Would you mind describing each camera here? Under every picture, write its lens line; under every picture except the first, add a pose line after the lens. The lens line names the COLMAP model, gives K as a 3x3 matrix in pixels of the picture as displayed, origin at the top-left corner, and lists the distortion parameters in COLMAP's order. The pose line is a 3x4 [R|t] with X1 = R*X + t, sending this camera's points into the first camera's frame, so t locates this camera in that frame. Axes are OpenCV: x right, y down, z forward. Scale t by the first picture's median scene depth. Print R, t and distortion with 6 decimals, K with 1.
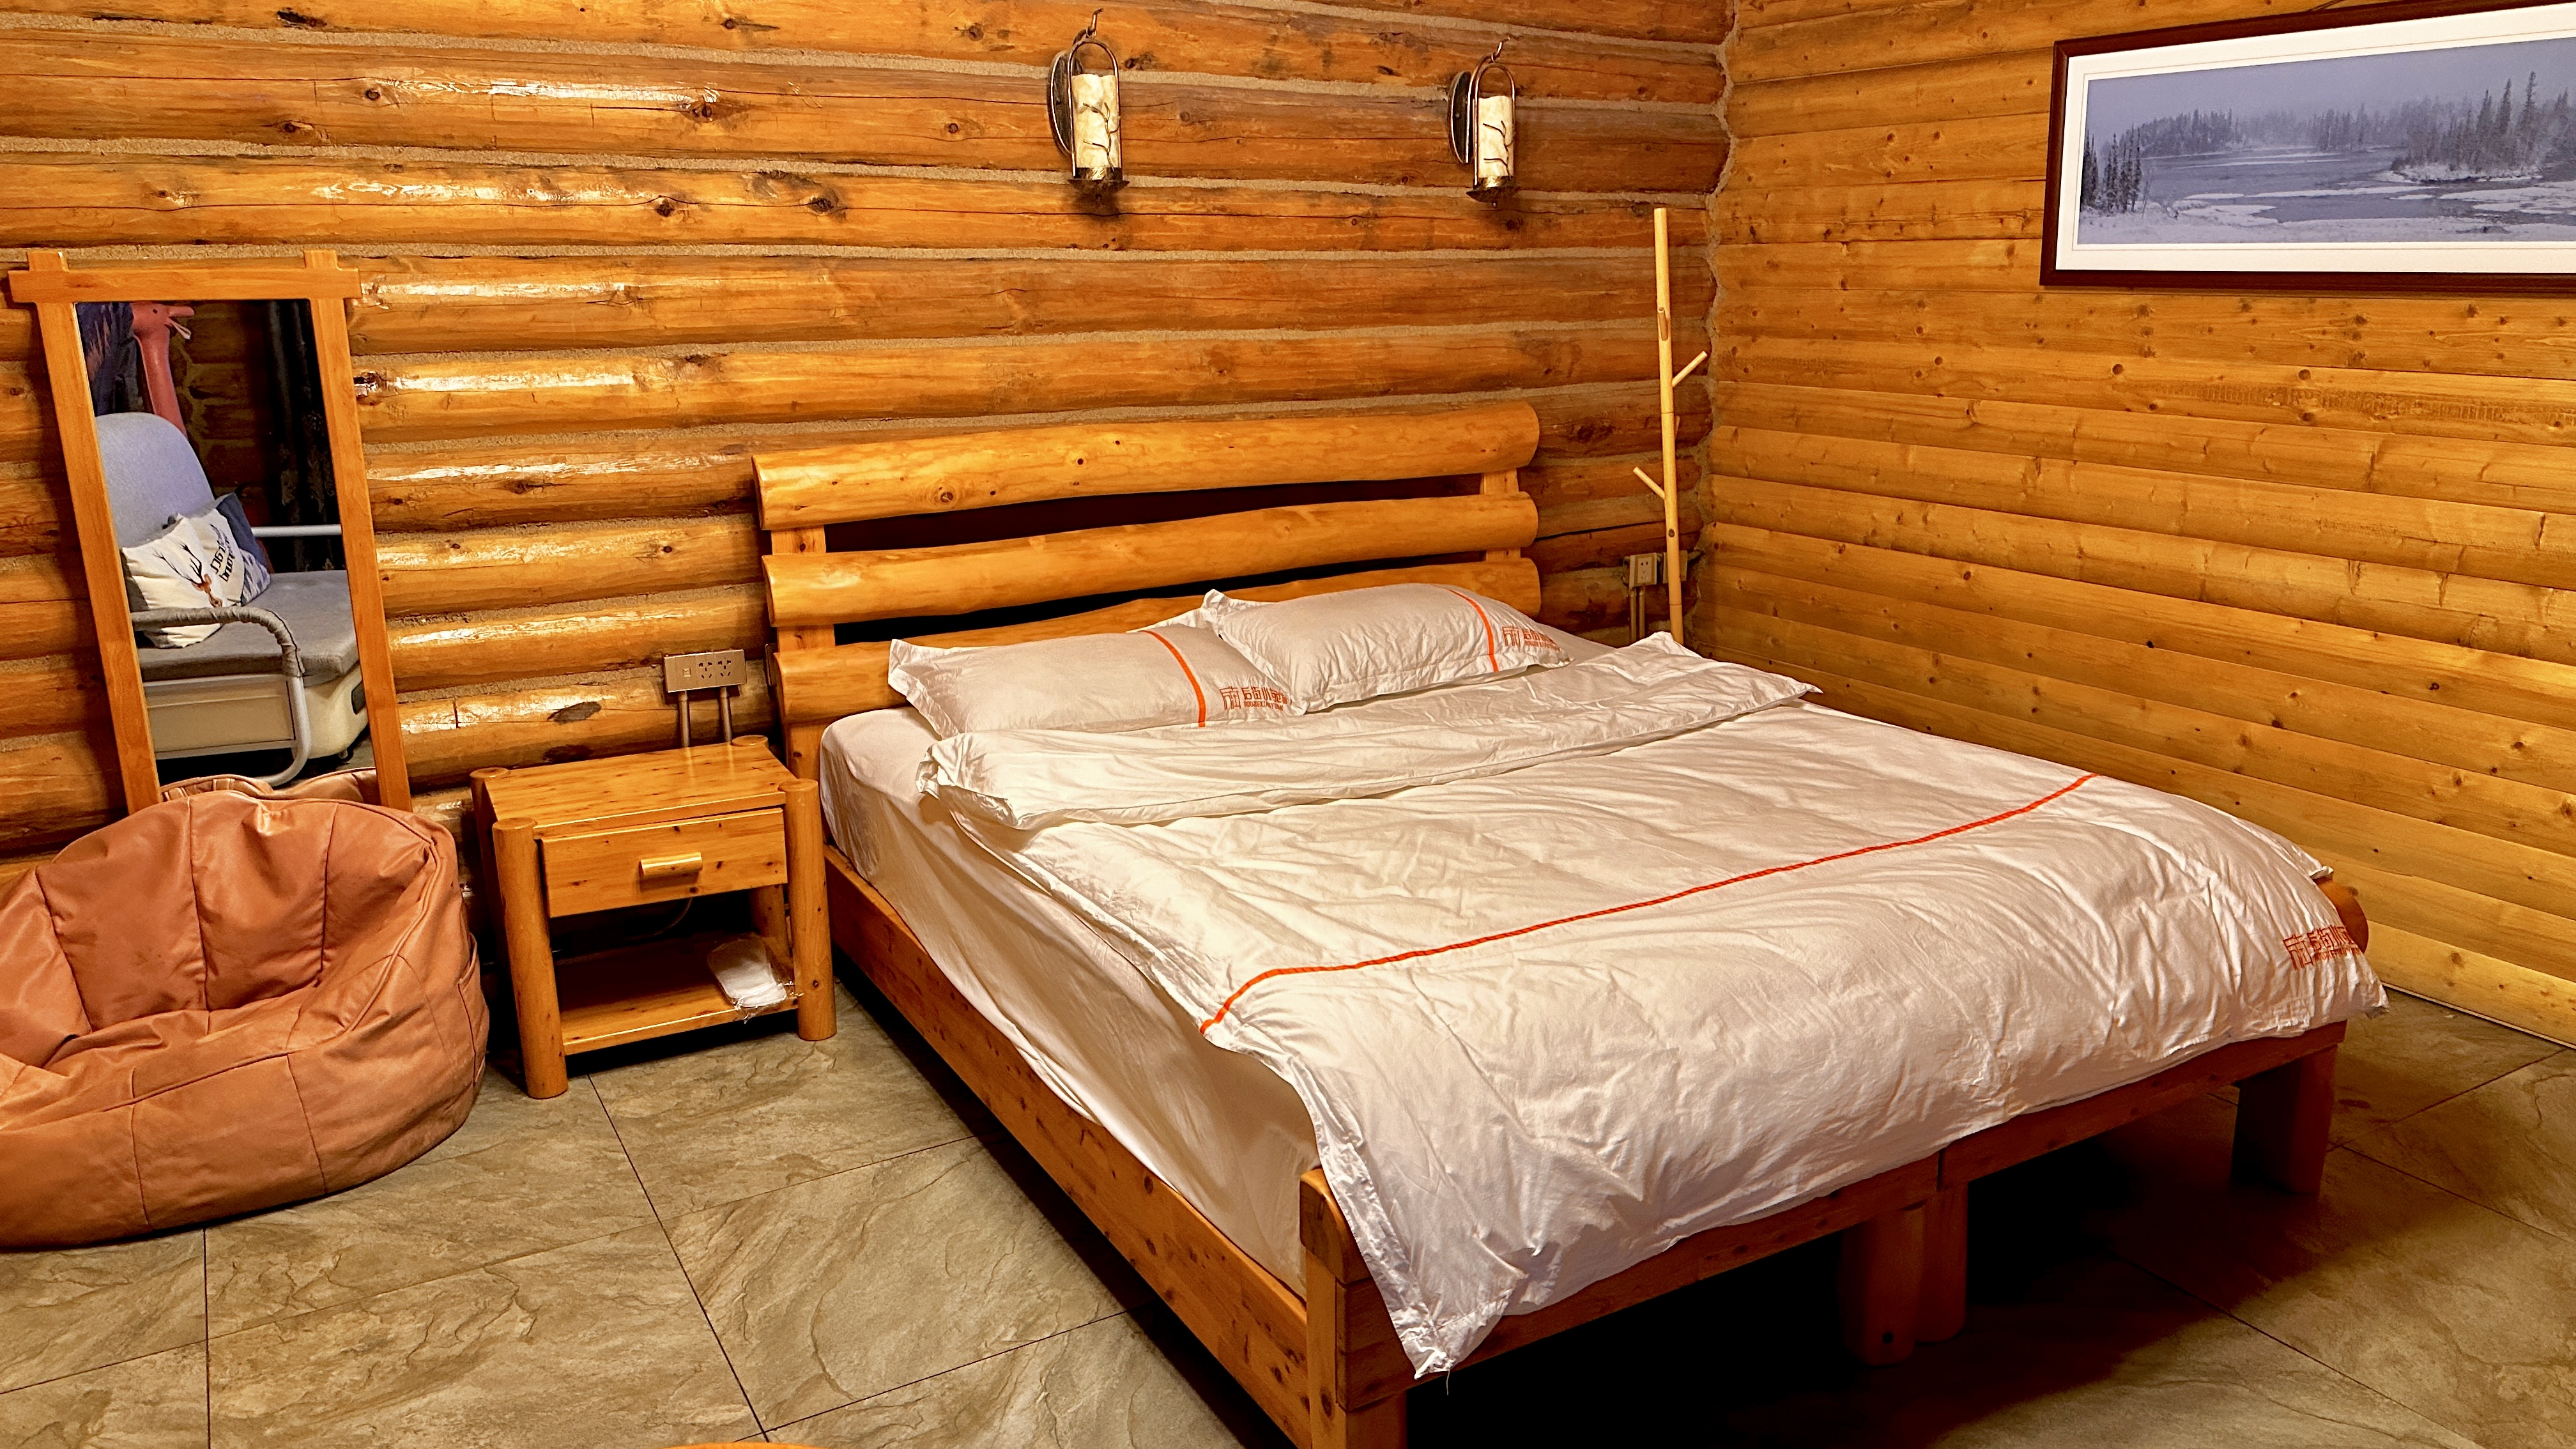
lens RADIAL K [[1872.7, 0, 1288.0], [0, 1872.7, 724.5], [0, 0, 1]] dist [0.006030, -0.005895]
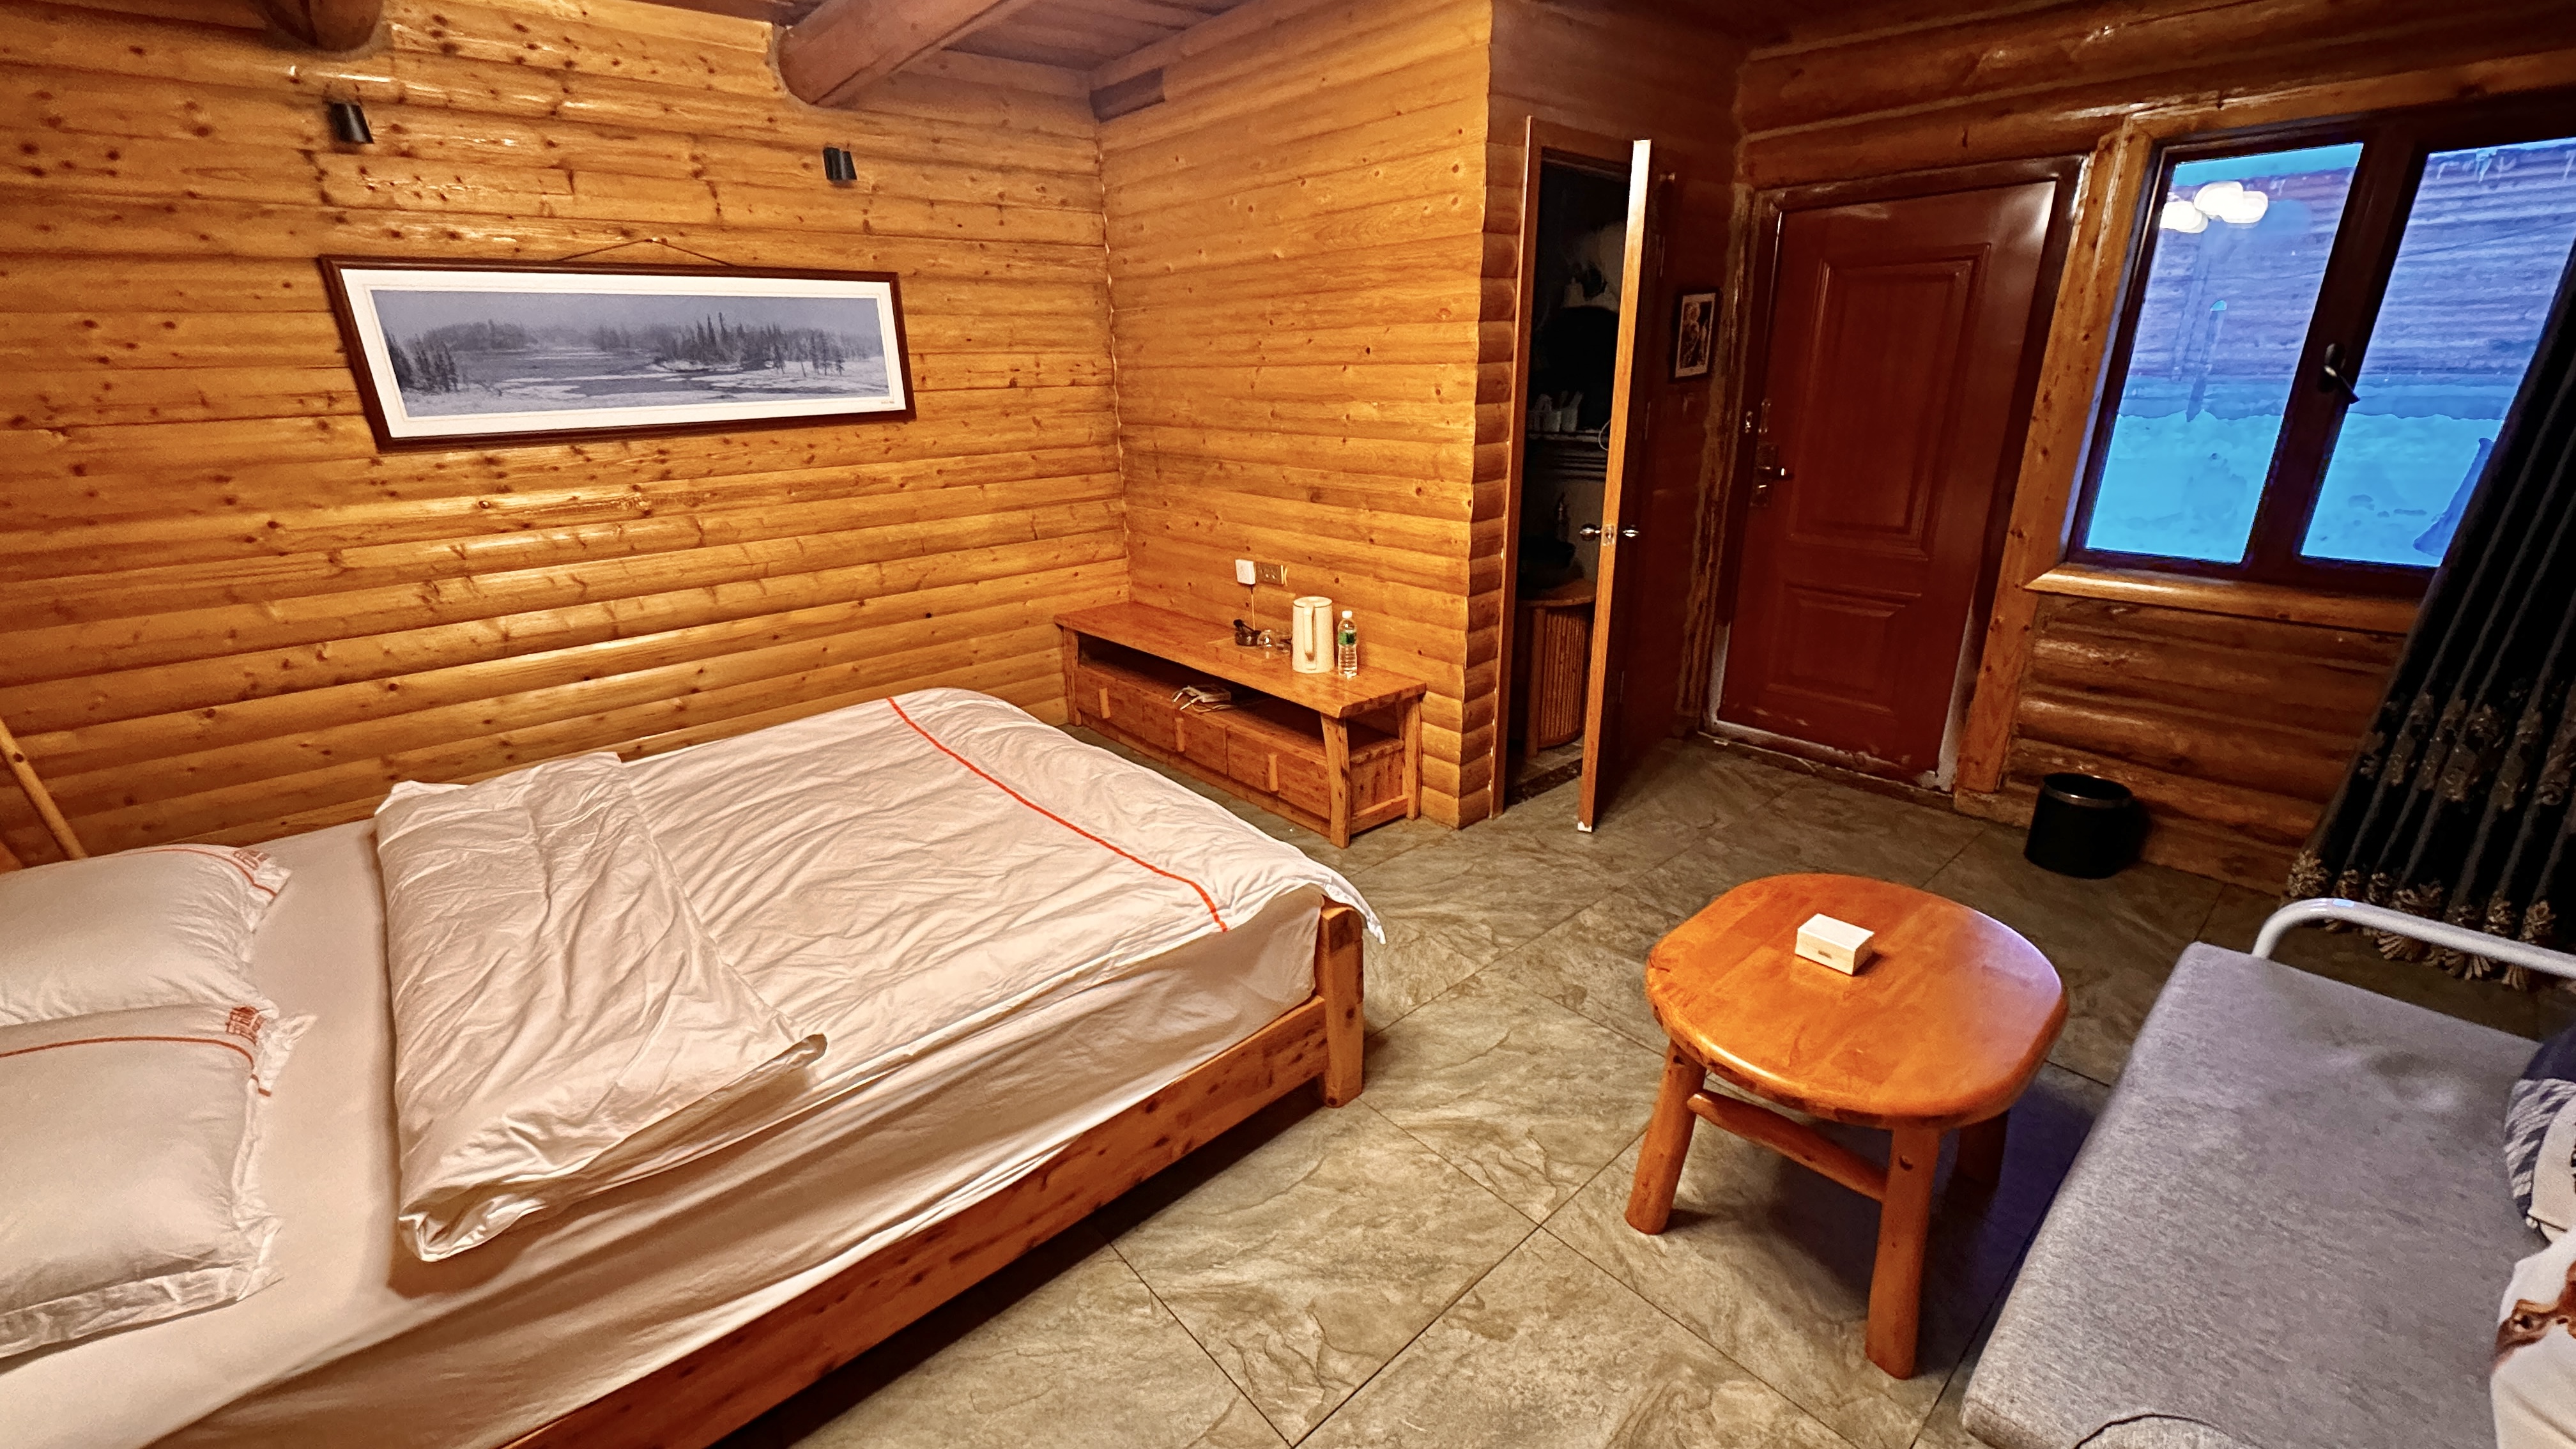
lens RADIAL K [[1017.1, 0, 1290.0], [0, 1017.1, 724.5], [0, 0, 1]] dist [-0.009356, 0.002641]
pose [[-0.201773, -0.313086, 0.928043, -0.480240], [0.270608, 0.892828, 0.360041, -0.166927], [-0.941307, 0.323782, -0.095426, 0.610332]]
